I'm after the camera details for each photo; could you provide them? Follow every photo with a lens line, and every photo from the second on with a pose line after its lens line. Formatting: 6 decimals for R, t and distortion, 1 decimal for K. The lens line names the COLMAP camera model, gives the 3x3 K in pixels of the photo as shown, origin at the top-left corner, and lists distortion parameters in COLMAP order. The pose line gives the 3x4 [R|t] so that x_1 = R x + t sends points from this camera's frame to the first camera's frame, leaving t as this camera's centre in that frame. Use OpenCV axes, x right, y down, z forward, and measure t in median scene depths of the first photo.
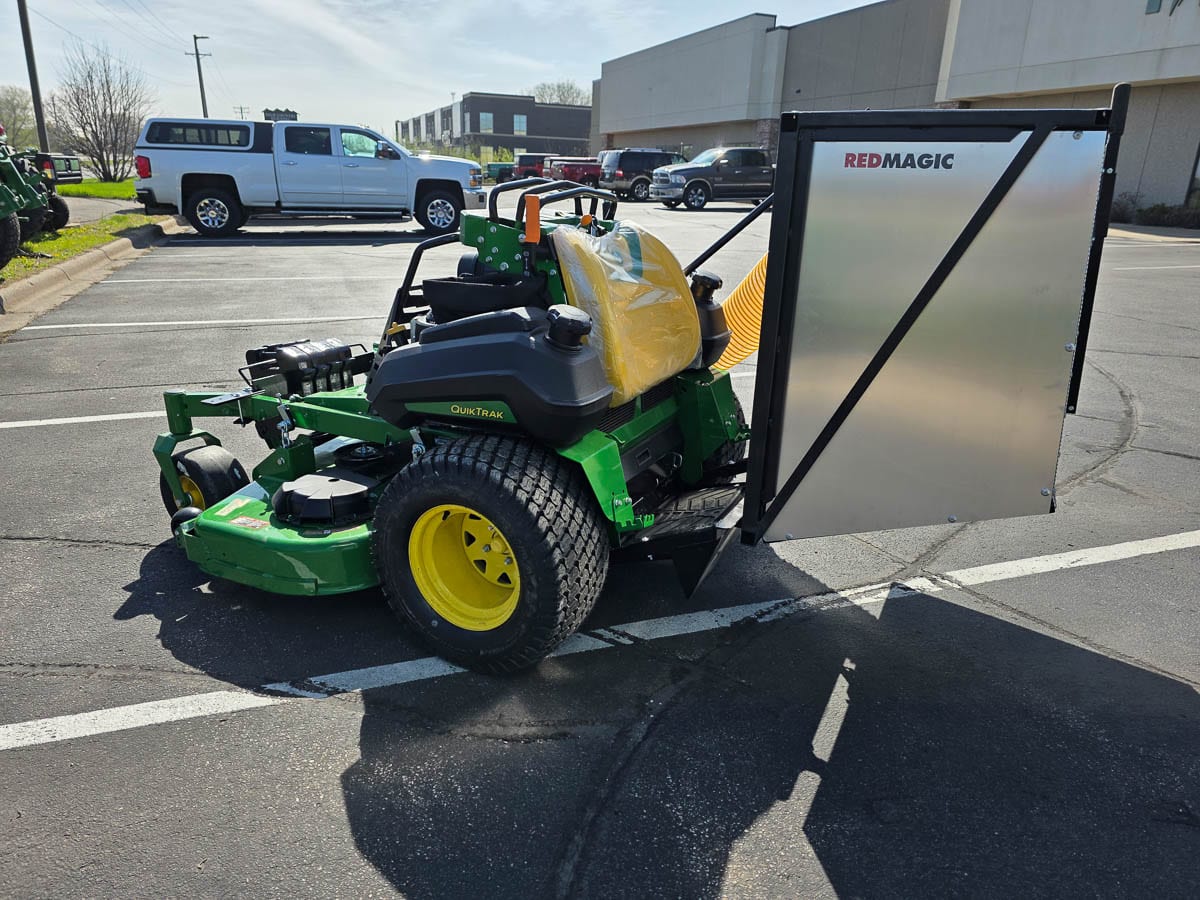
lens RADIAL K [[810.5, 0, 615.0], [0, 810.5, 452.7], [0, 0, 1]] dist [0.044533, -0.041355]
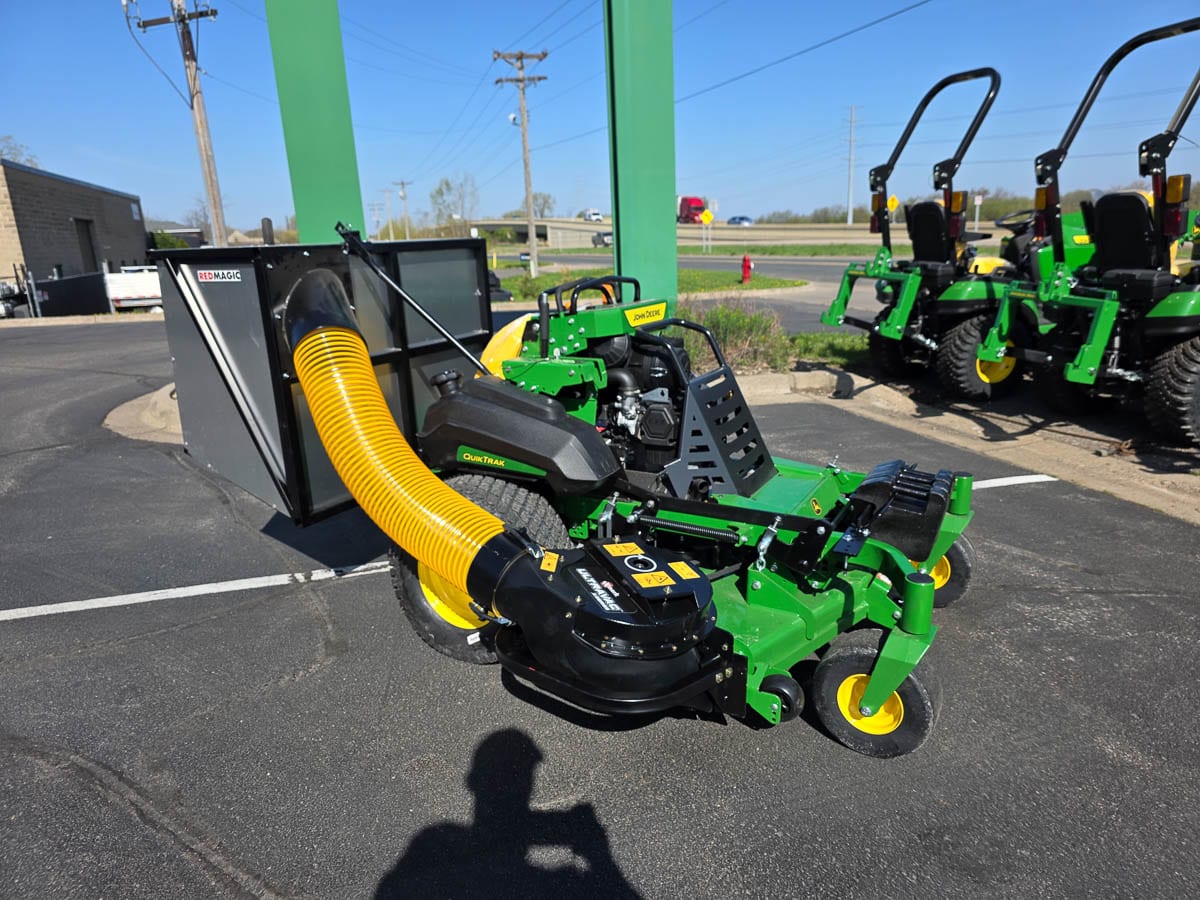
lens RADIAL K [[810.5, 0, 612.9], [0, 810.5, 453.3], [0, 0, 1]] dist [0.044533, -0.041355]
pose [[-0.999711, -0.004403, 0.023646, -0.136580], [0.009477, 0.831477, 0.555479, -0.817675], [-0.022107, 0.555542, -0.831194, 2.227698]]
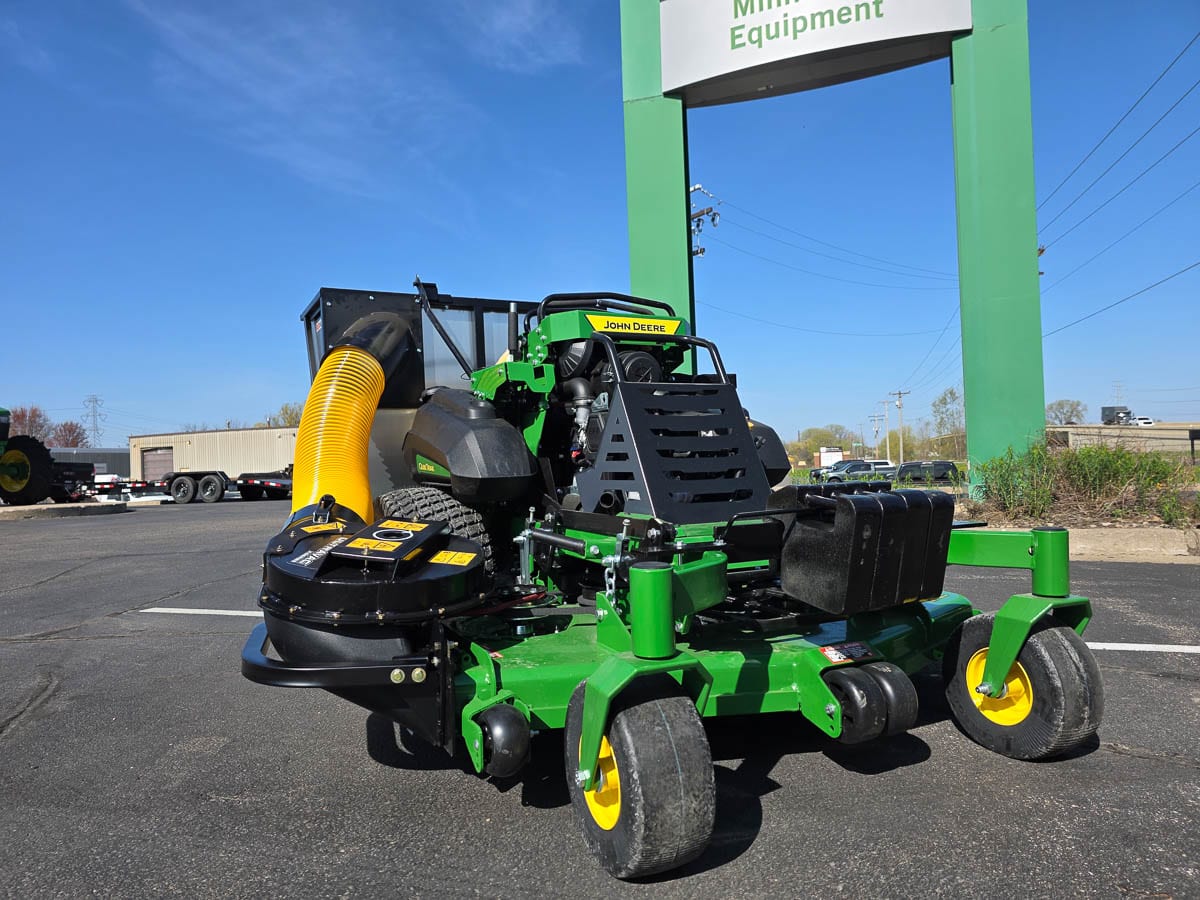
lens RADIAL K [[810.5, 0, 603.4], [0, 810.5, 447.0], [0, 0, 1]] dist [0.044533, -0.041355]
pose [[-0.808993, 0.008582, 0.587755, -0.754131], [0.196468, 0.946338, 0.256603, -0.439866], [-0.554013, 0.323065, -0.767267, 1.984449]]
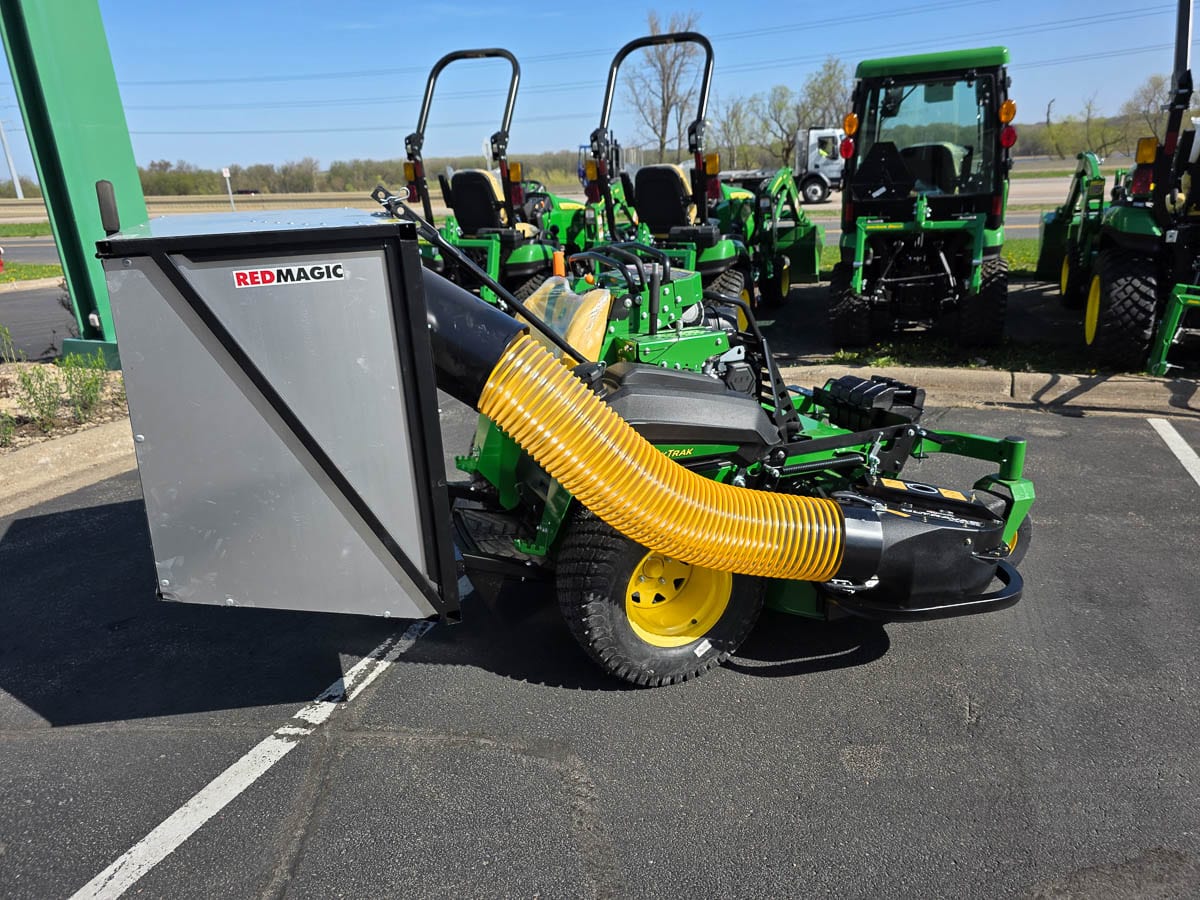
lens RADIAL K [[810.5, 0, 611.4], [0, 810.5, 445.0], [0, 0, 1]] dist [0.044533, -0.041355]
pose [[-0.652930, 0.233789, -0.720434, 0.835486], [-0.221390, 0.850723, 0.476715, -0.654429], [0.724340, 0.470758, -0.503704, 1.743735]]
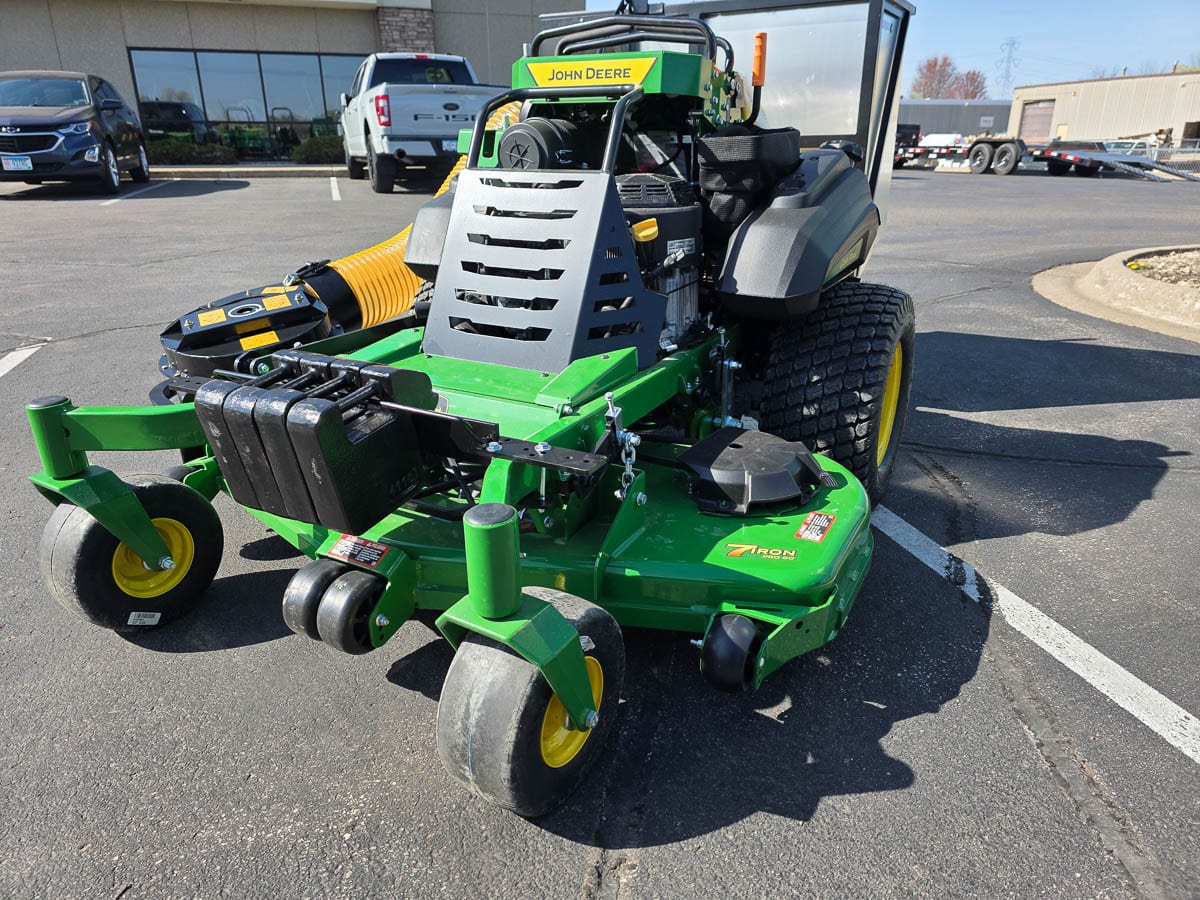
lens RADIAL K [[810.5, 0, 595.9], [0, 810.5, 444.9], [0, 0, 1]] dist [0.044533, -0.041355]
pose [[0.042774, -0.382115, 0.923124, -1.046315], [0.325905, 0.878765, 0.348652, -0.262913], [-0.944434, 0.285938, 0.162121, 1.050119]]
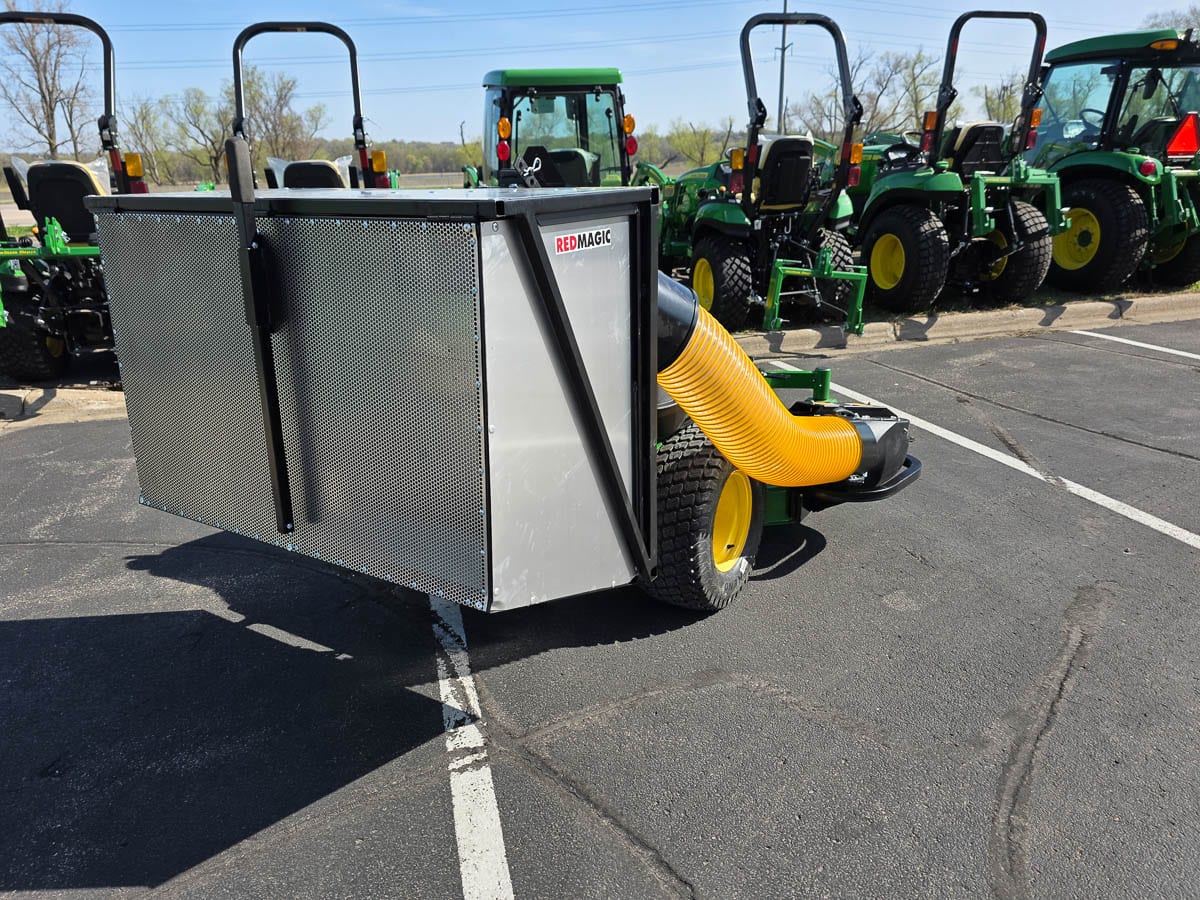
lens RADIAL K [[810.5, 0, 597.5], [0, 810.5, 458.0], [0, 0, 1]] dist [0.044533, -0.041355]
pose [[-0.083716, 0.306526, -0.948174, 1.181710], [-0.294406, 0.901430, 0.317408, -0.432148], [0.952007, 0.305721, 0.014779, 1.162380]]
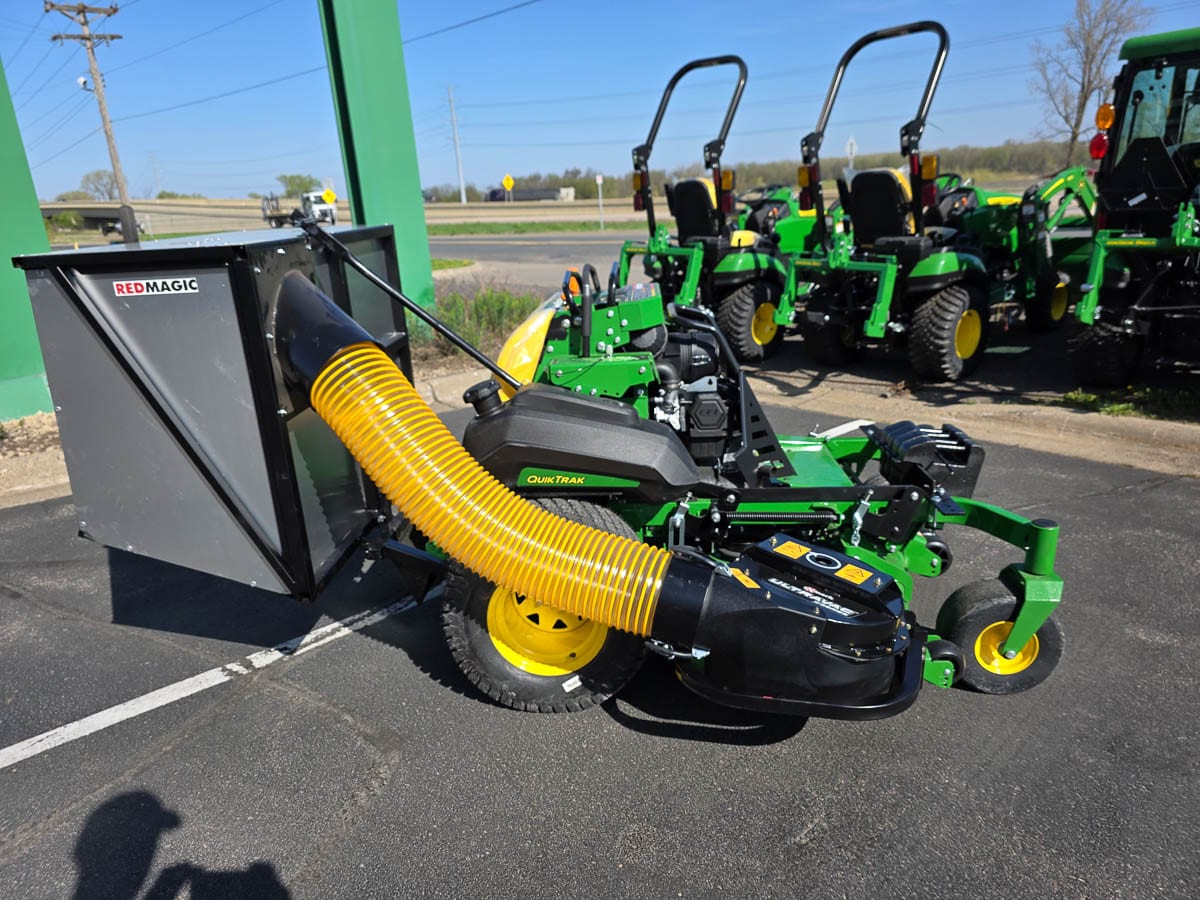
lens RADIAL K [[810.5, 0, 605.4], [0, 810.5, 448.3], [0, 0, 1]] dist [0.044533, -0.041355]
pose [[-0.914182, 0.135220, -0.382082, 0.386074], [-0.107082, 0.828628, 0.549463, -0.761755], [0.390903, 0.543223, -0.743037, 2.028910]]
